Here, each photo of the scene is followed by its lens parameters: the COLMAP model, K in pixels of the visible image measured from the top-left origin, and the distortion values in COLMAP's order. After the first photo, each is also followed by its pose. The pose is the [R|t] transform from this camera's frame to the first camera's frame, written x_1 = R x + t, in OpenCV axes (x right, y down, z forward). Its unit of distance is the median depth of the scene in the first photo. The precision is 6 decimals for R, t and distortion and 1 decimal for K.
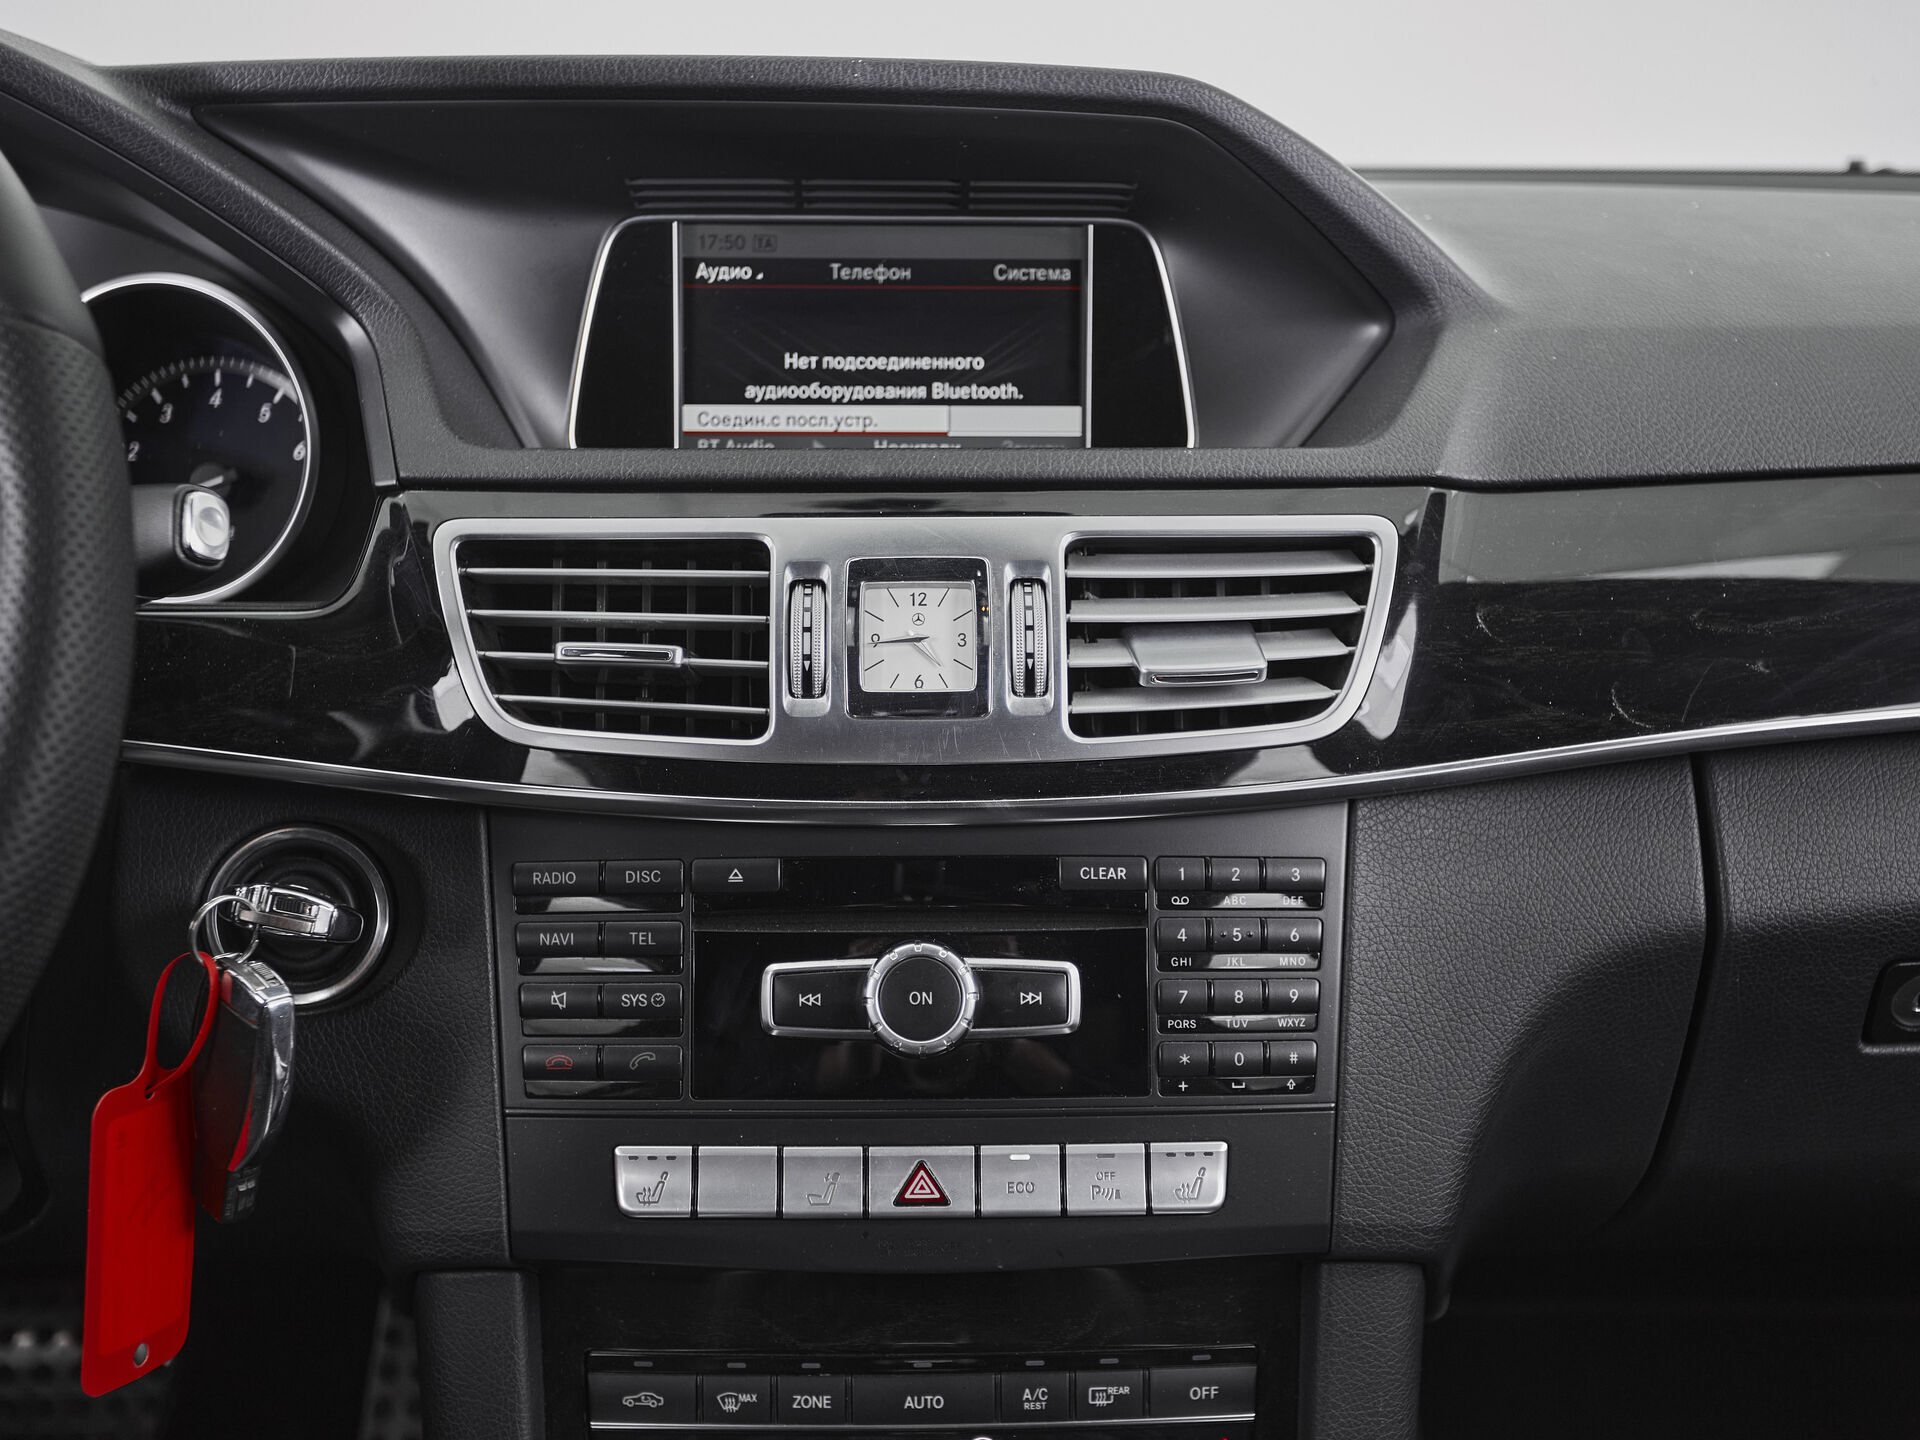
lens RADIAL K [[2343.5, 0, 960.0], [0, 2343.5, 720.0], [0, 0, 1]] dist [0.019306, 0.072172]
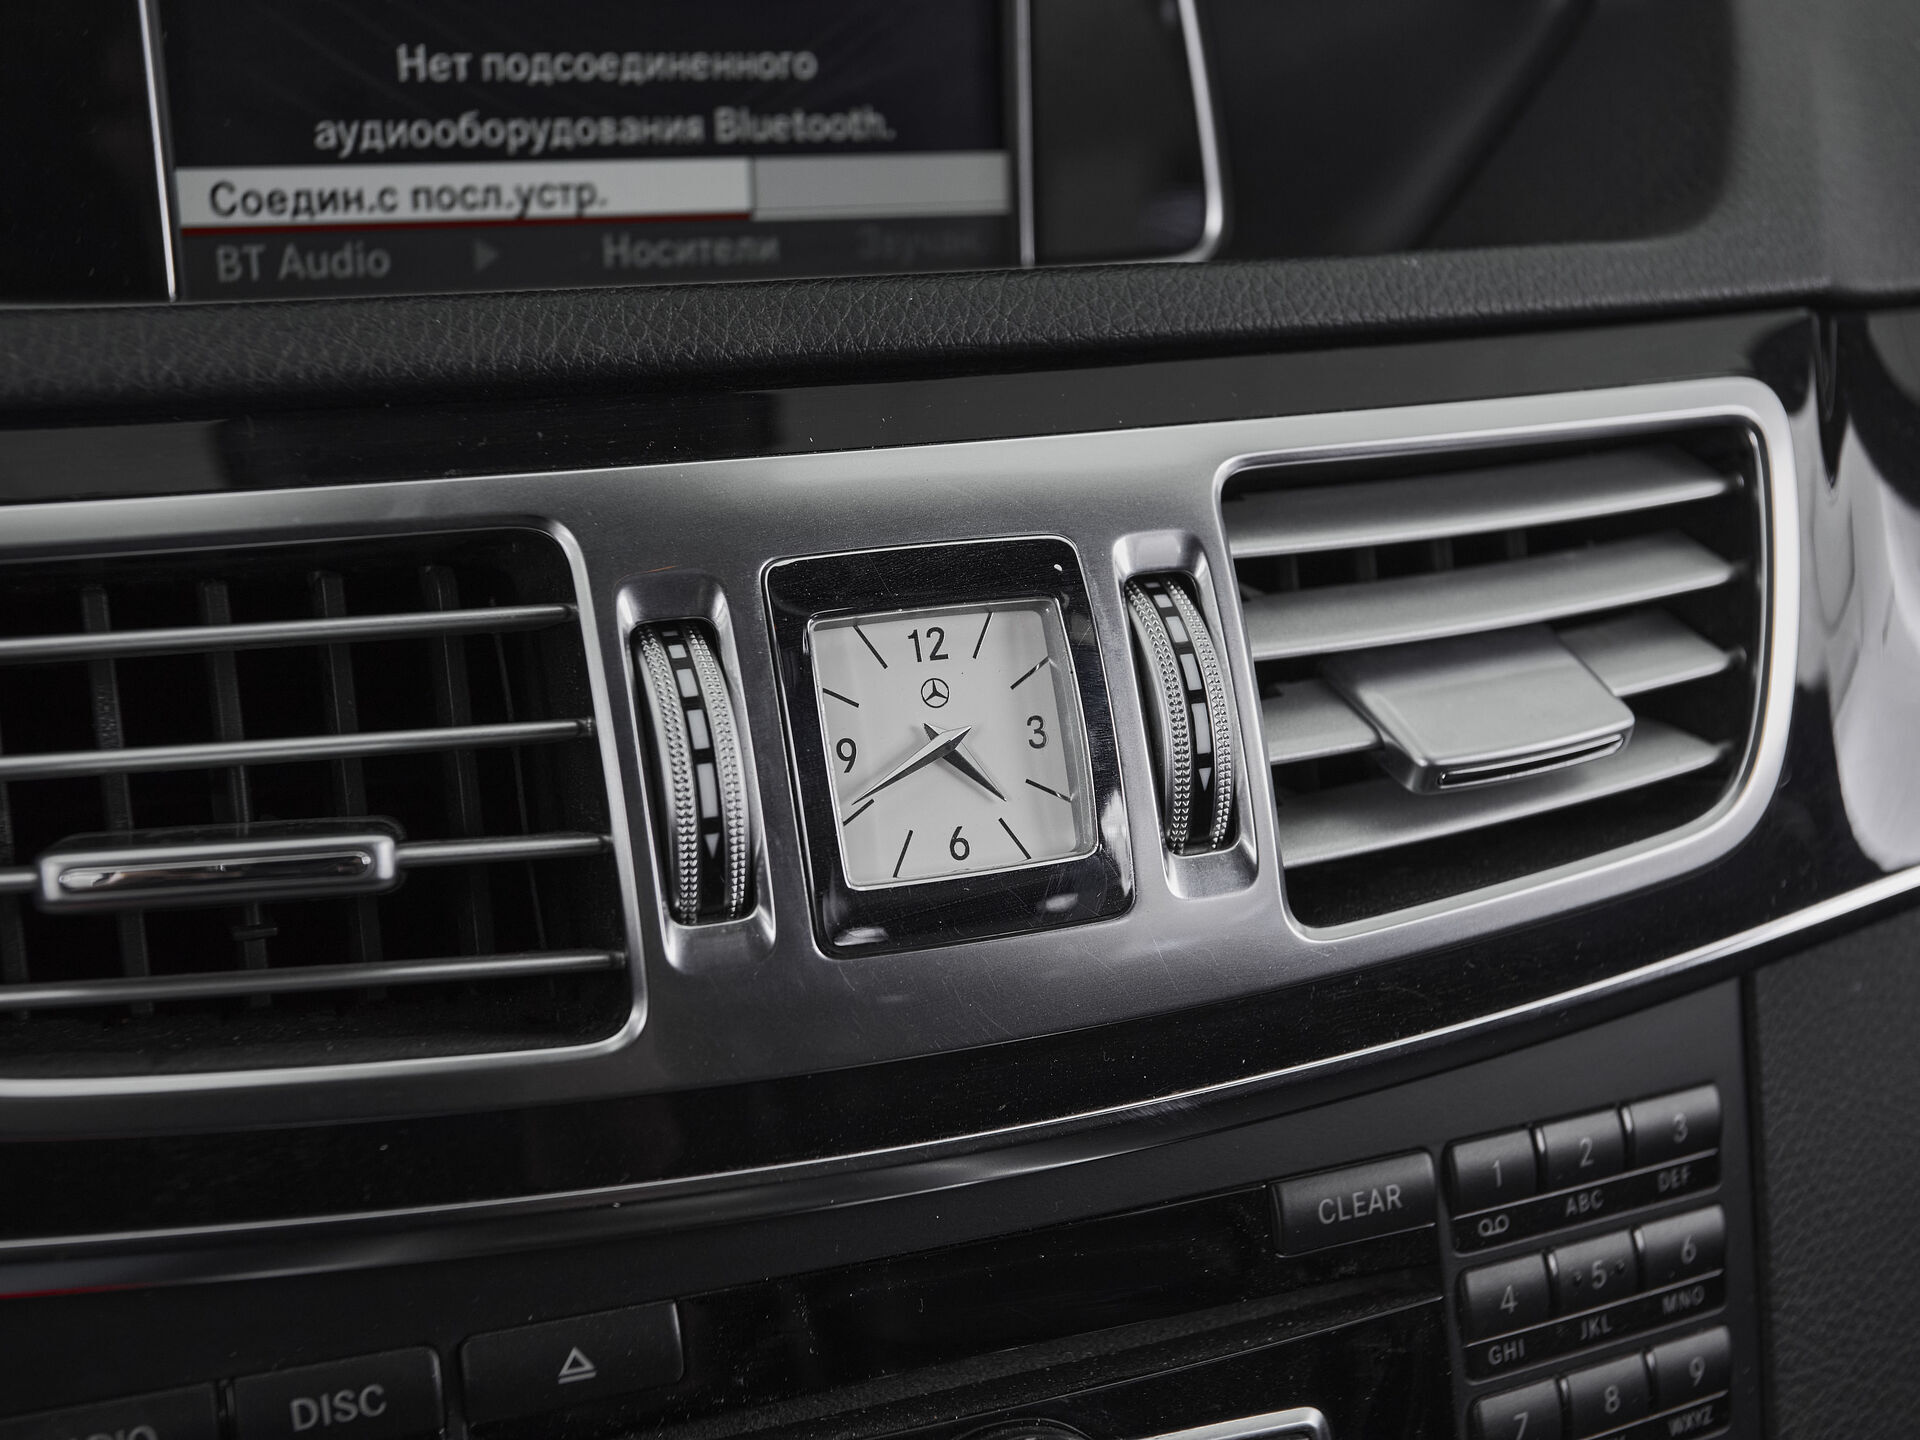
lens RADIAL K [[2343.5, 0, 960.0], [0, 2343.5, 720.0], [0, 0, 1]] dist [0.019306, 0.072172]
pose [[0.940091, -0.101589, 0.325436, -0.149939], [0.057388, 0.988105, 0.142672, -0.096918], [-0.336058, -0.115449, 0.934739, 0.587050]]
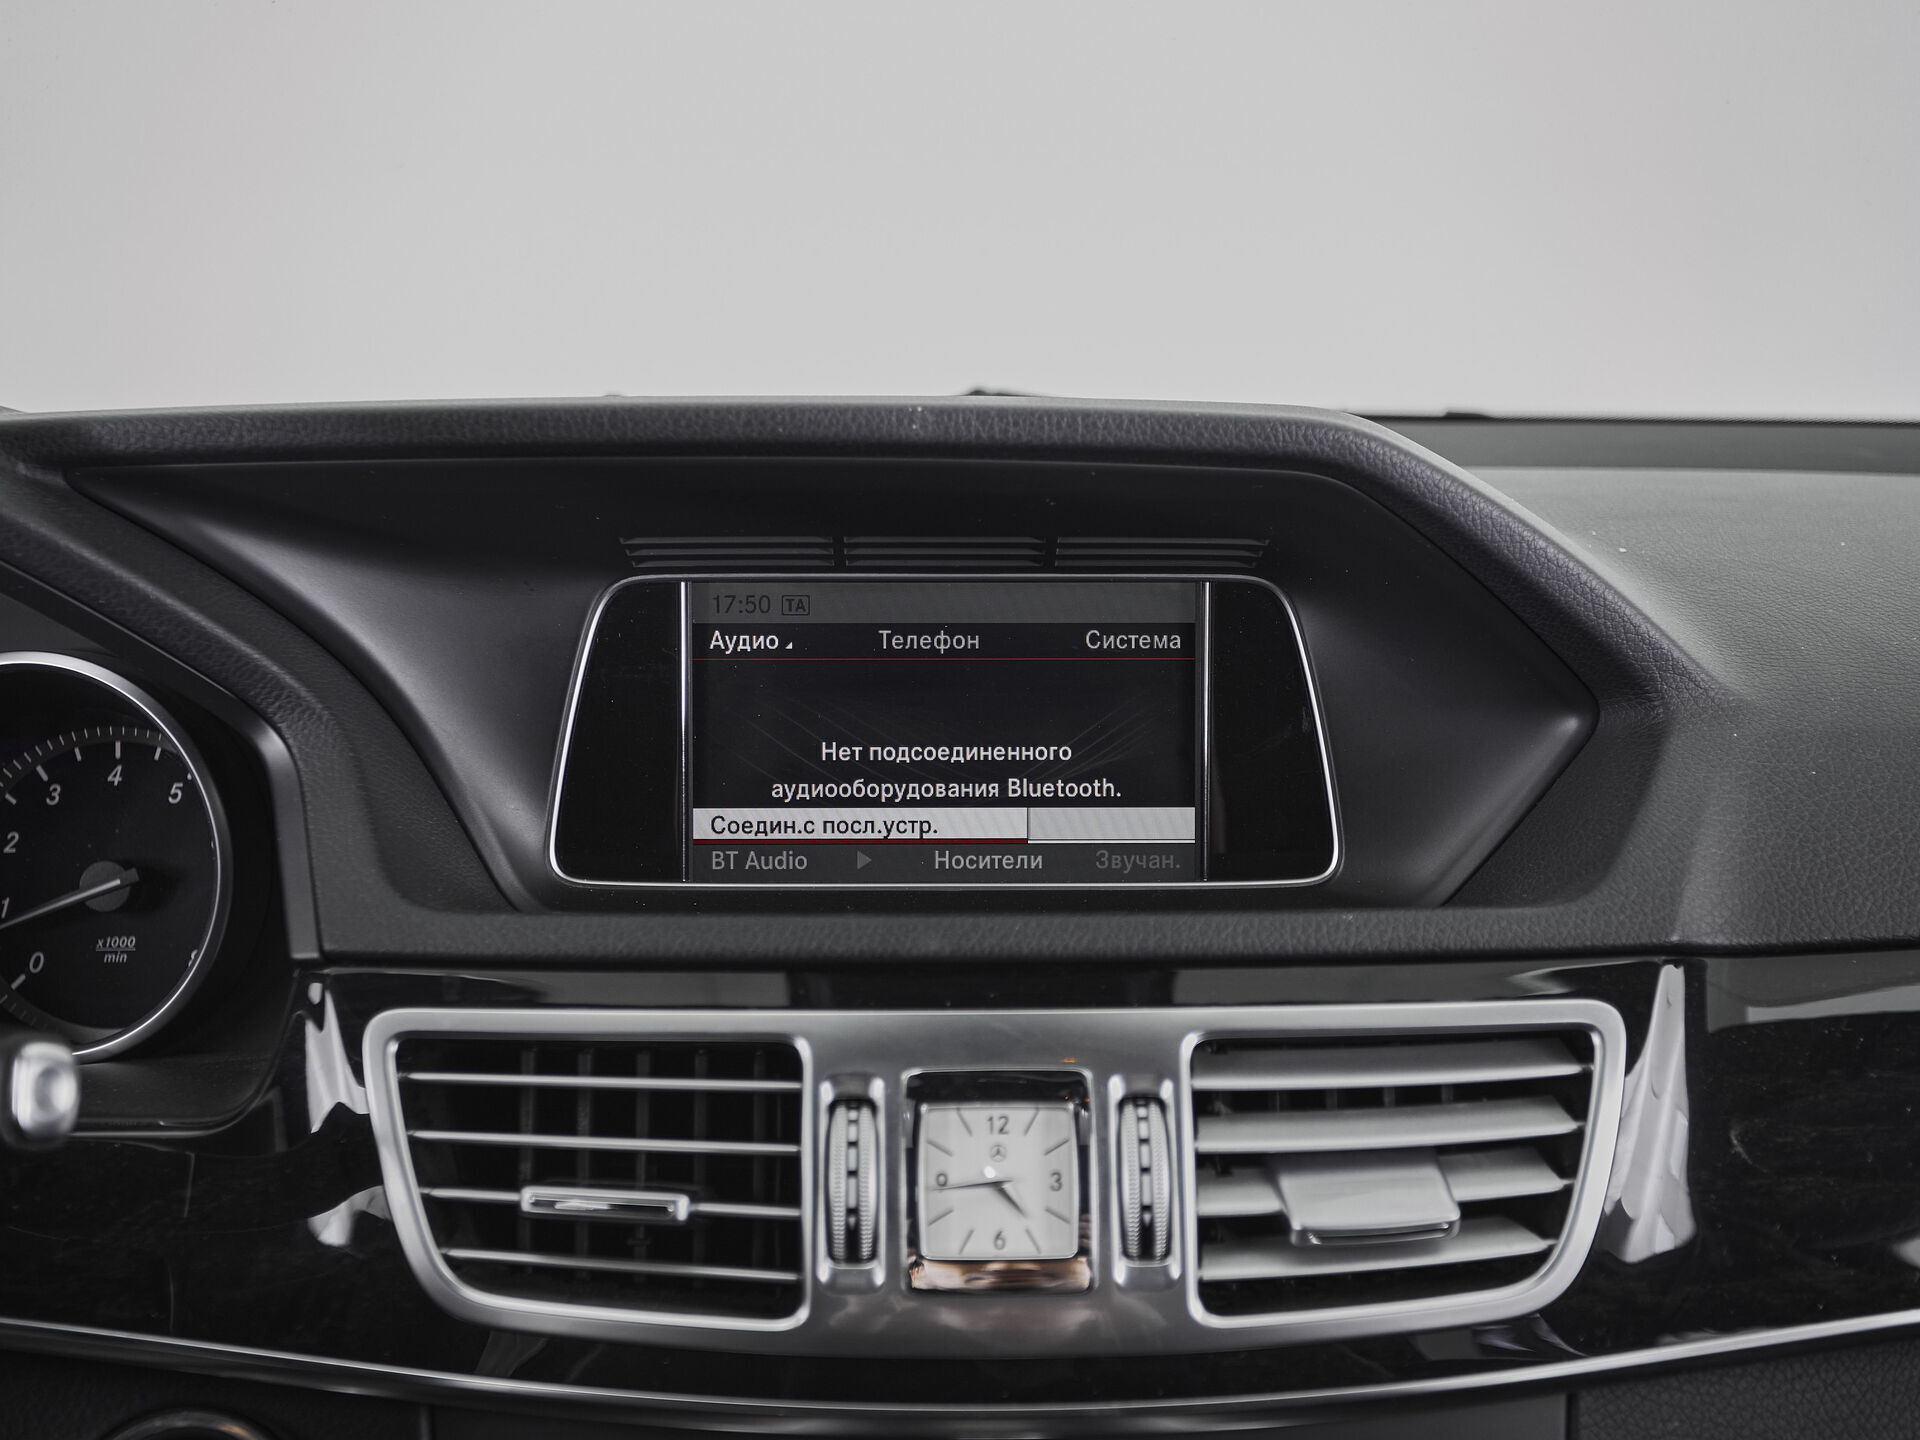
lens RADIAL K [[2399.4, 0, 960.0], [0, 2399.4, 720.0], [0, 0, 1]] dist [0.007477, 0.139961]
pose [[0.999921, -0.002026, -0.012372, -0.019890], [0.001664, 0.999573, -0.029170, -0.157311], [0.012426, 0.029147, 0.999498, 0.213370]]
